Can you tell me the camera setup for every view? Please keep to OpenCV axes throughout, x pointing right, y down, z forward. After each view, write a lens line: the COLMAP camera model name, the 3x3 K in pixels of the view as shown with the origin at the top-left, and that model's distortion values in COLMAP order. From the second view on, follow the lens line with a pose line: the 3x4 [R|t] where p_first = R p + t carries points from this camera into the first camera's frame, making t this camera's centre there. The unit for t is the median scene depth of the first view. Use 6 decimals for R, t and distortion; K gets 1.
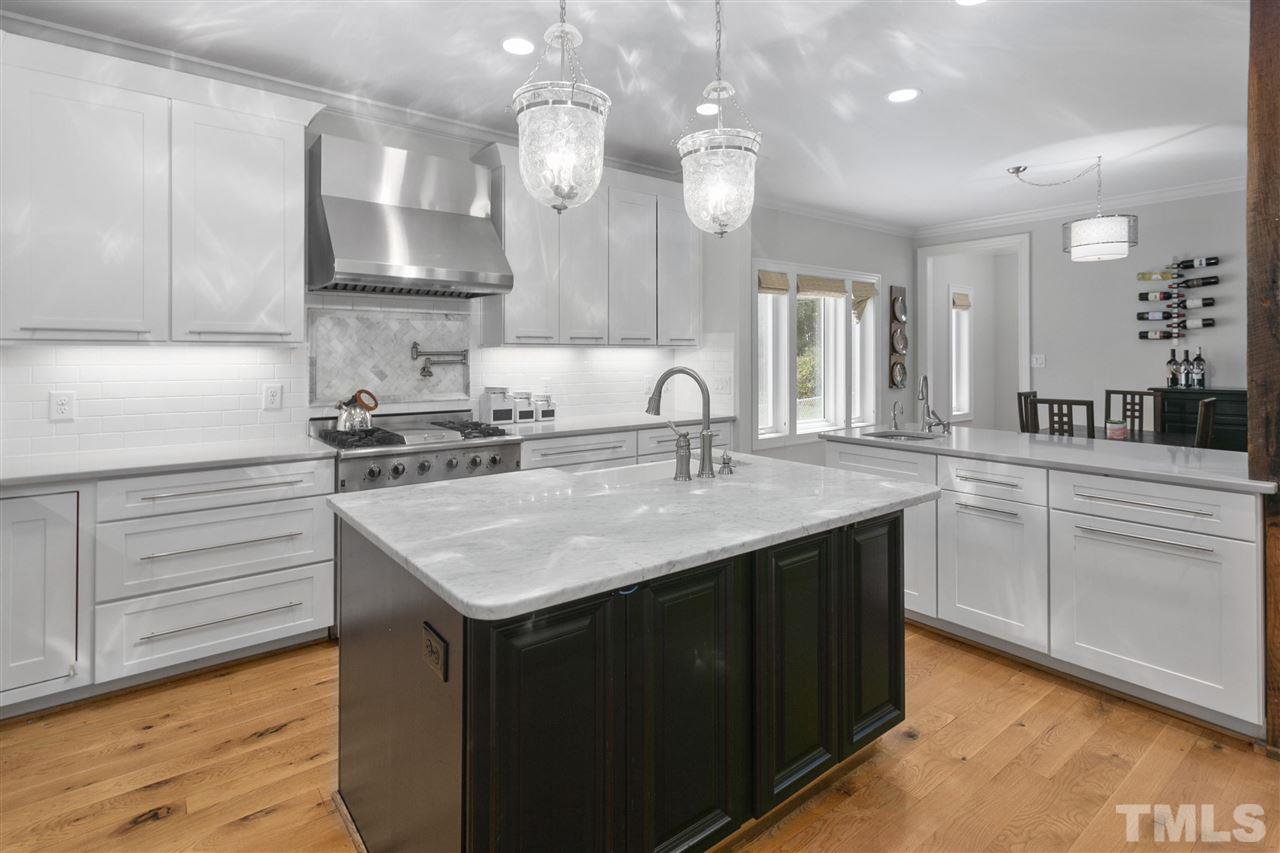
lens RADIAL K [[627.8, 0, 643.1], [0, 627.8, 416.3], [0, 0, 1]] dist [0.009807, 0.000669]
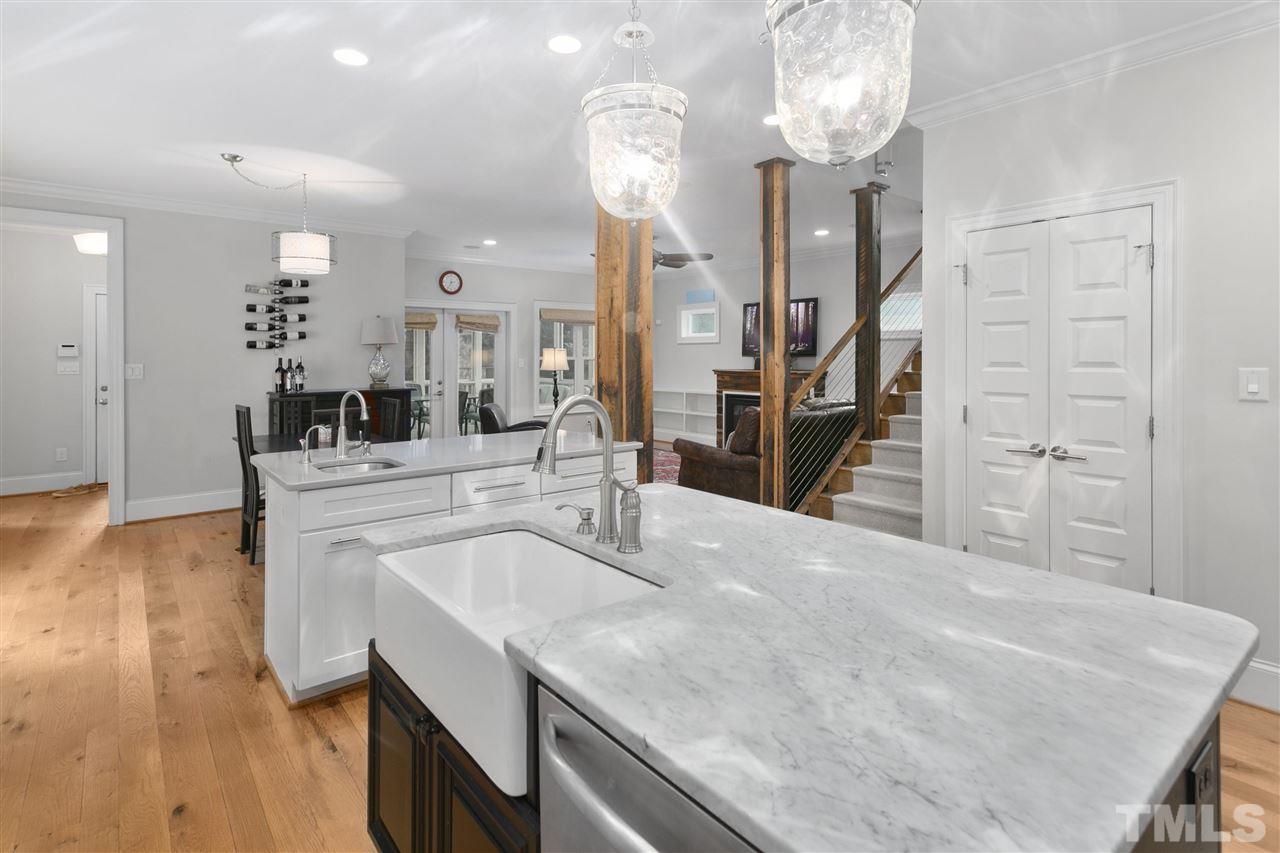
lens RADIAL K [[627.8, 0, 612.1], [0, 627.8, 414.8], [0, 0, 1]] dist [0.009807, 0.000669]
pose [[-0.013968, -0.099723, 0.994917, -0.344031], [0.105010, 0.989366, 0.100641, -0.070970], [-0.994373, 0.105882, -0.003347, 0.536920]]
